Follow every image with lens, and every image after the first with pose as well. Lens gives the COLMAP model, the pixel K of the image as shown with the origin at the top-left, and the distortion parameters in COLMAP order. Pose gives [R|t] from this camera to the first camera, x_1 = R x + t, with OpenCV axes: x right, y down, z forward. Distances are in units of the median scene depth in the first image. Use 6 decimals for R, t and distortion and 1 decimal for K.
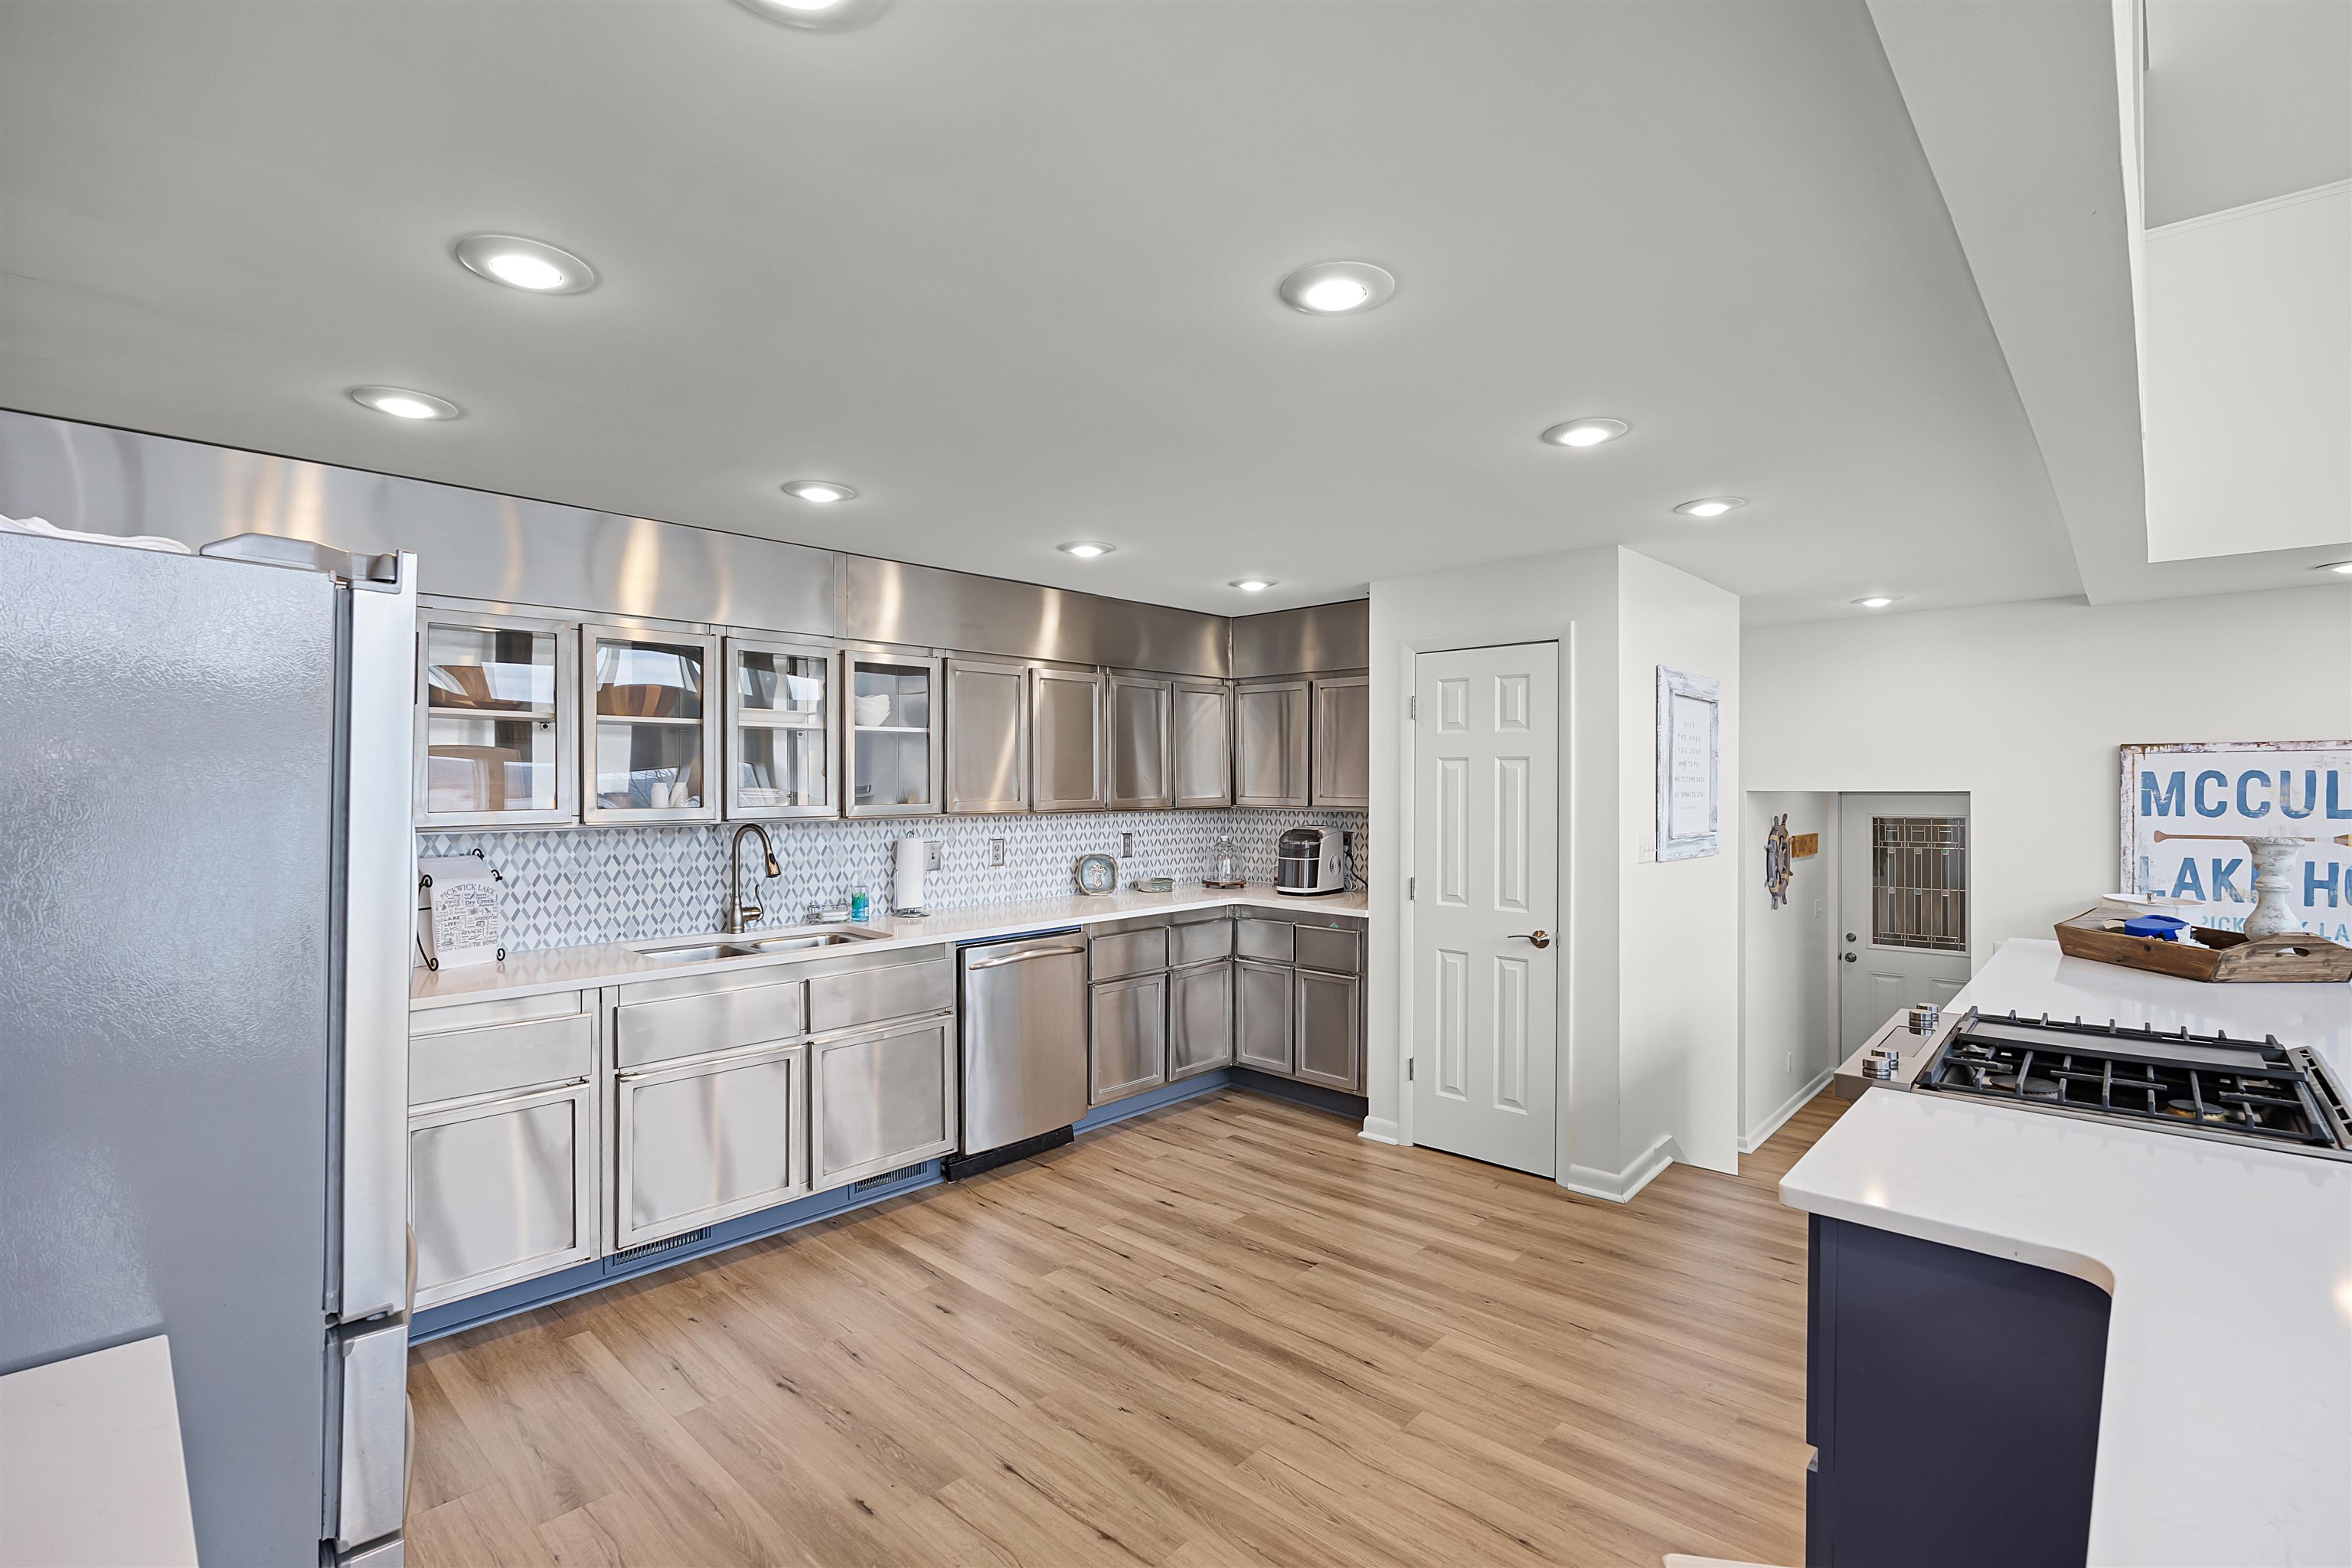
lens RADIAL K [[1073.3, 0, 1180.1], [0, 1073.3, 781.0], [0, 0, 1]] dist [0.002386, -0.000020]
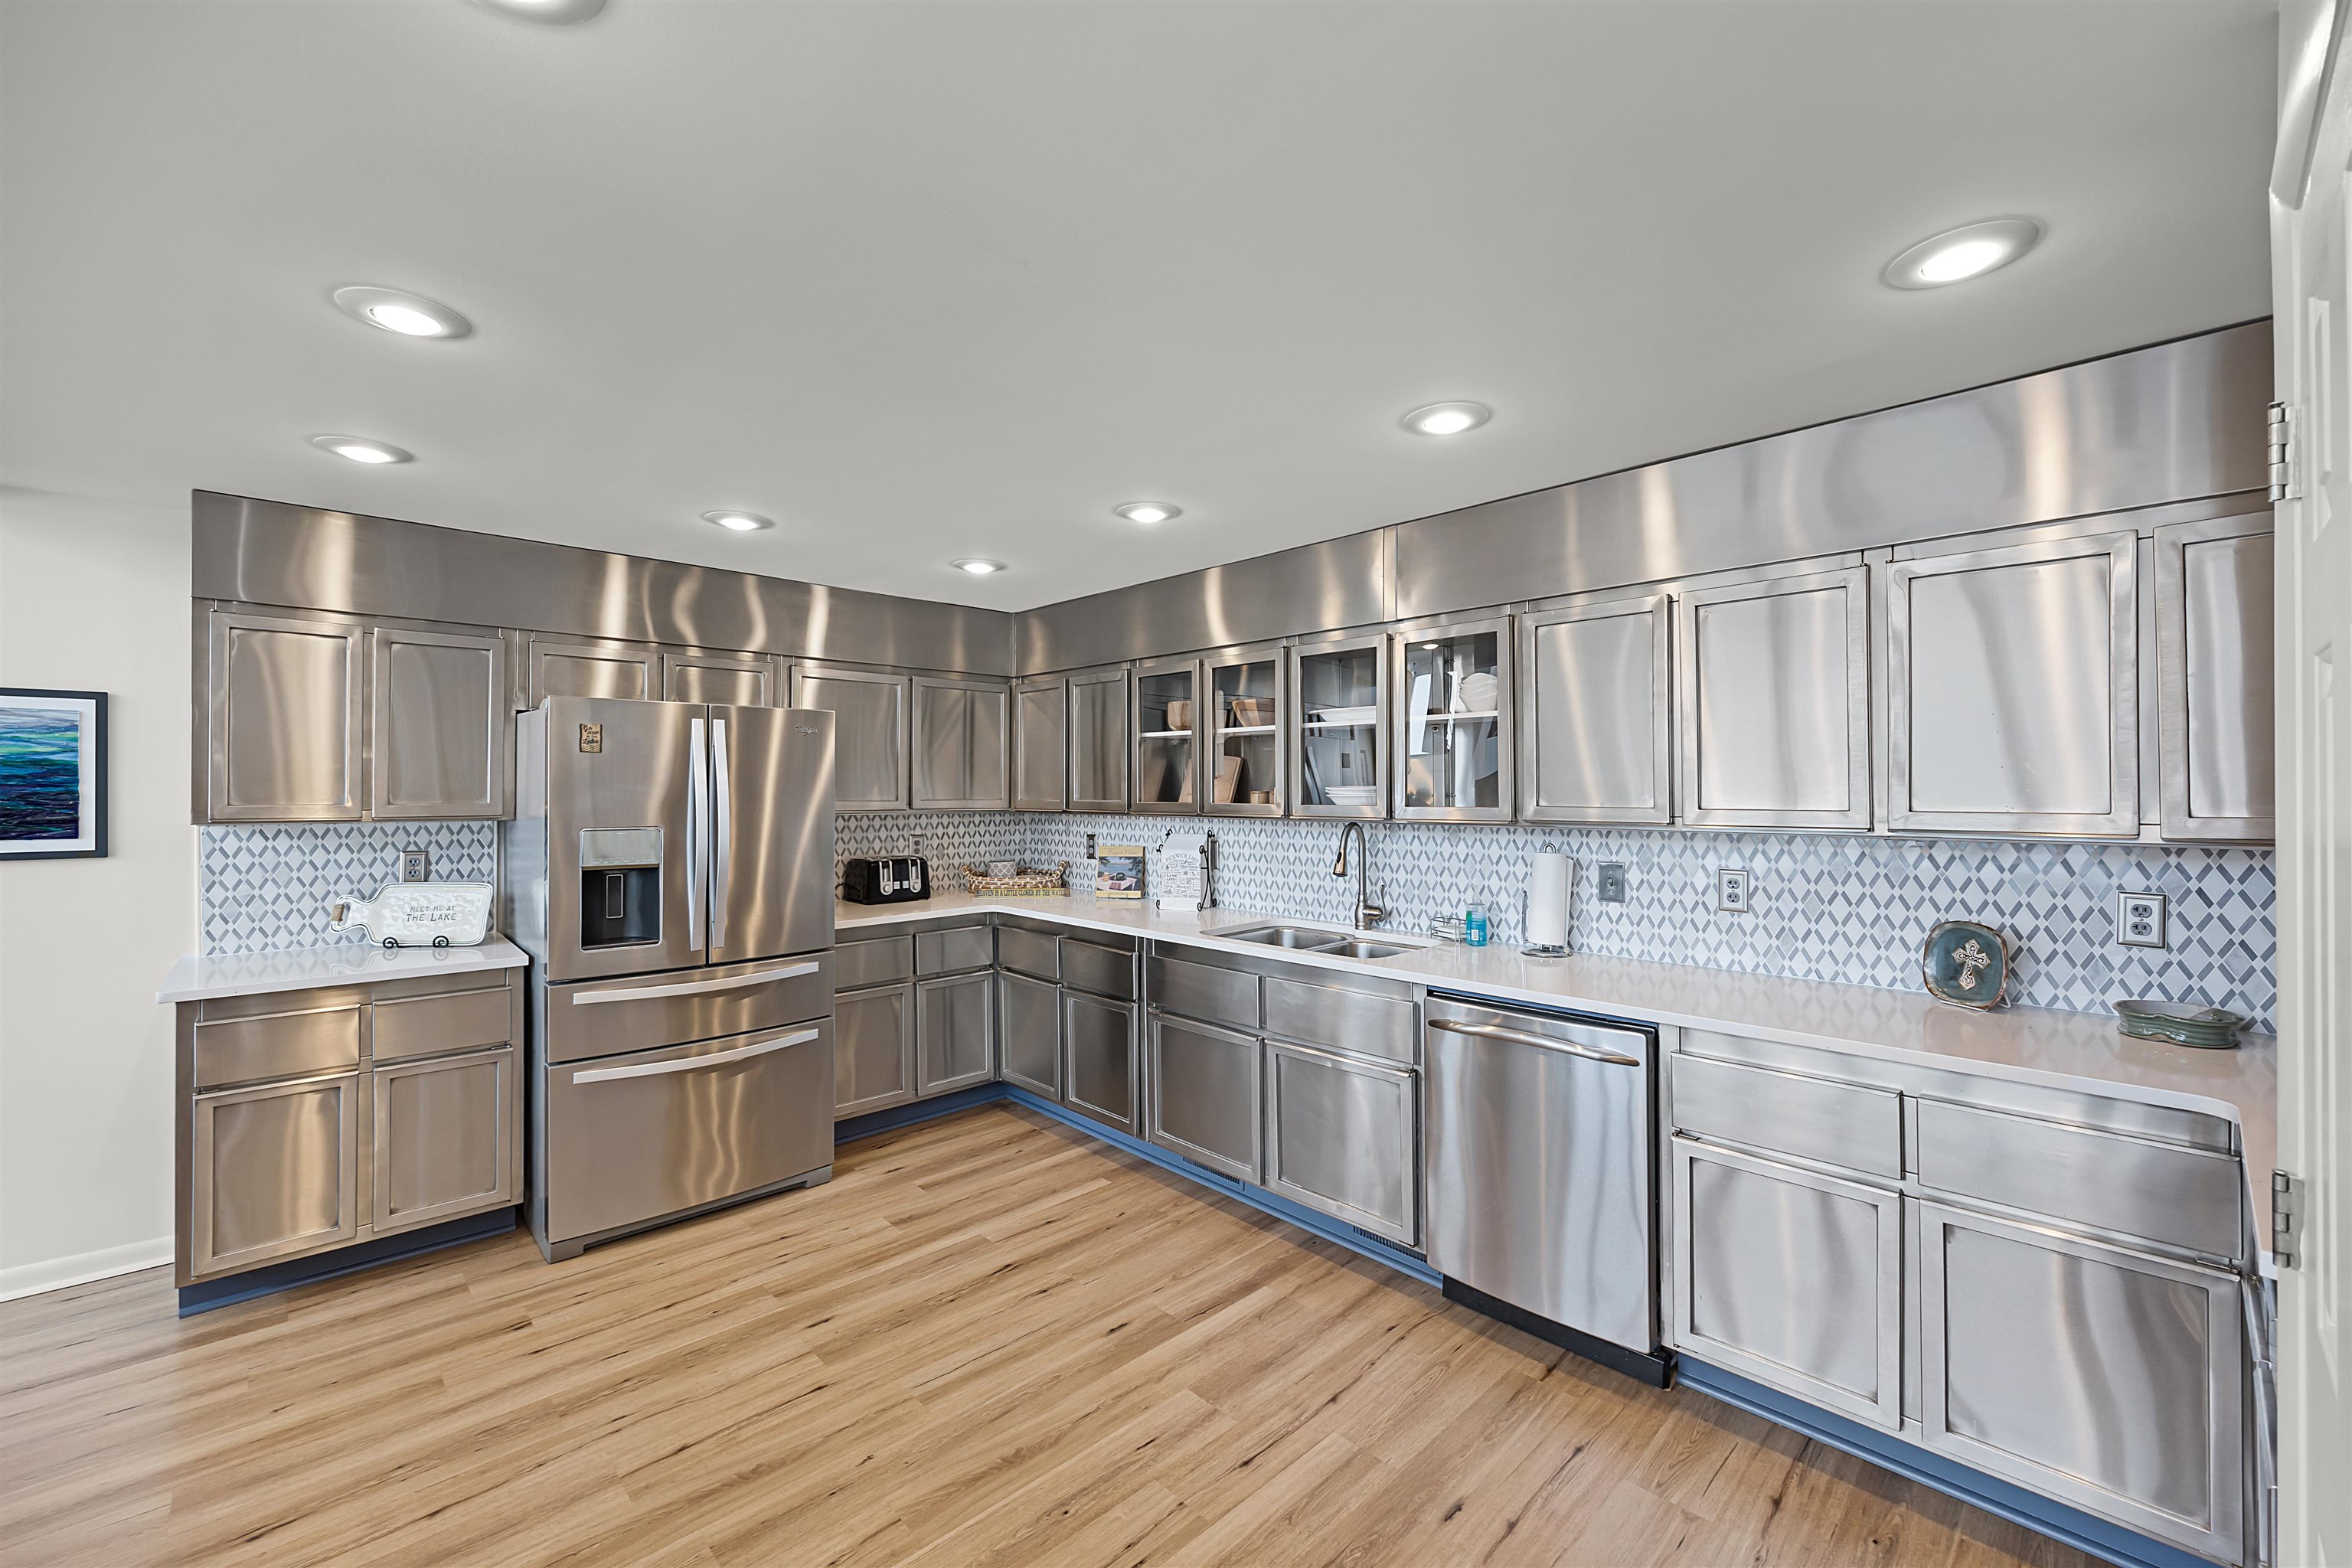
lens RADIAL K [[950.5, 0, 1187.1], [0, 950.5, 779.5], [0, 0, 1]] dist [-0.007129, -0.000136]
pose [[-0.054795, -0.015582, -0.998376, 0.512576], [-0.003367, 0.999875, -0.015421, 0.014491], [0.998492, 0.002516, -0.054841, 0.907072]]
